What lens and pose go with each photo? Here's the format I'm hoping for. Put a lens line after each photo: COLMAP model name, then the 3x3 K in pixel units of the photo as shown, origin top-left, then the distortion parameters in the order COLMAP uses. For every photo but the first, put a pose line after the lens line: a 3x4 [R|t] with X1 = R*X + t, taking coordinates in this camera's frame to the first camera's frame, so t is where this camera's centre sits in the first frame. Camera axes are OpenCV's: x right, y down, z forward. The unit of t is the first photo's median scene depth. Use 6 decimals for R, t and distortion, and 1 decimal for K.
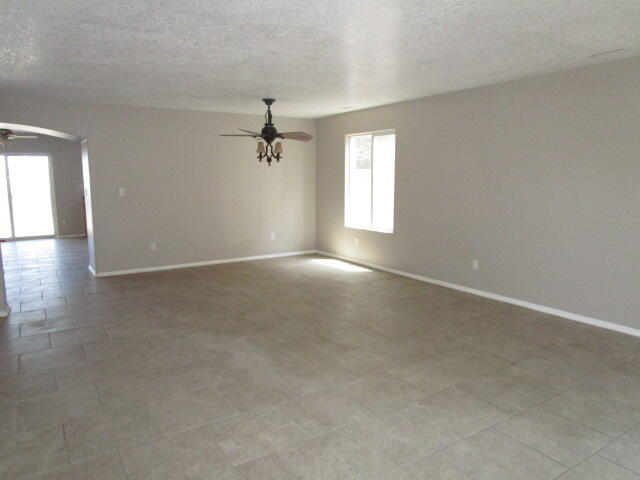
lens RADIAL K [[452.1, 0, 316.9], [0, 452.1, 240.3], [0, 0, 1]] dist [-0.027074, 0.001852]
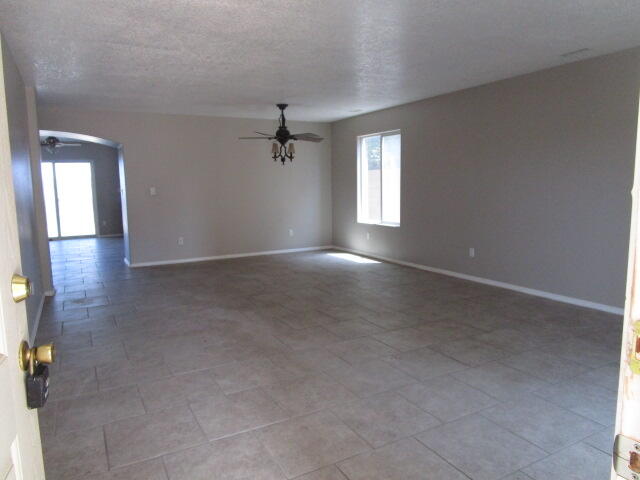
lens RADIAL K [[452.1, 0, 316.9], [0, 452.1, 240.3], [0, 0, 1]] dist [-0.027074, 0.001852]
pose [[0.997054, -0.004528, -0.076567, 0.065399], [0.003282, 0.999860, -0.016393, 0.039457], [0.076630, 0.016094, 0.996930, -0.091933]]
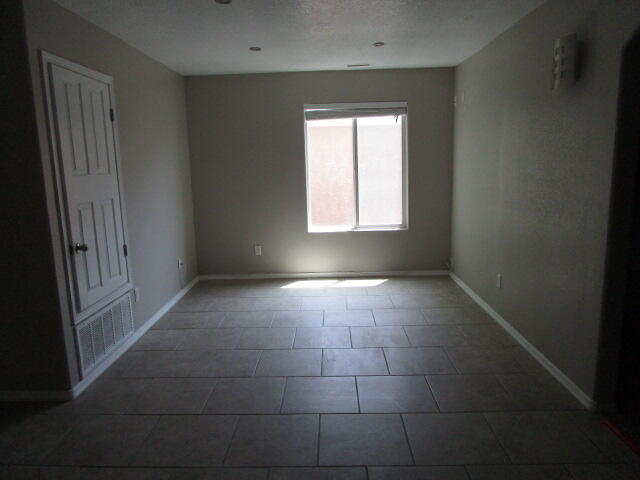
lens RADIAL K [[452.1, 0, 316.9], [0, 452.1, 240.3], [0, 0, 1]] dist [-0.027074, 0.001852]
pose [[0.565070, -0.157601, 0.809851, -0.733225], [0.142150, 0.985504, 0.092600, -0.116095], [-0.812705, 0.062795, 0.579282, 0.766860]]
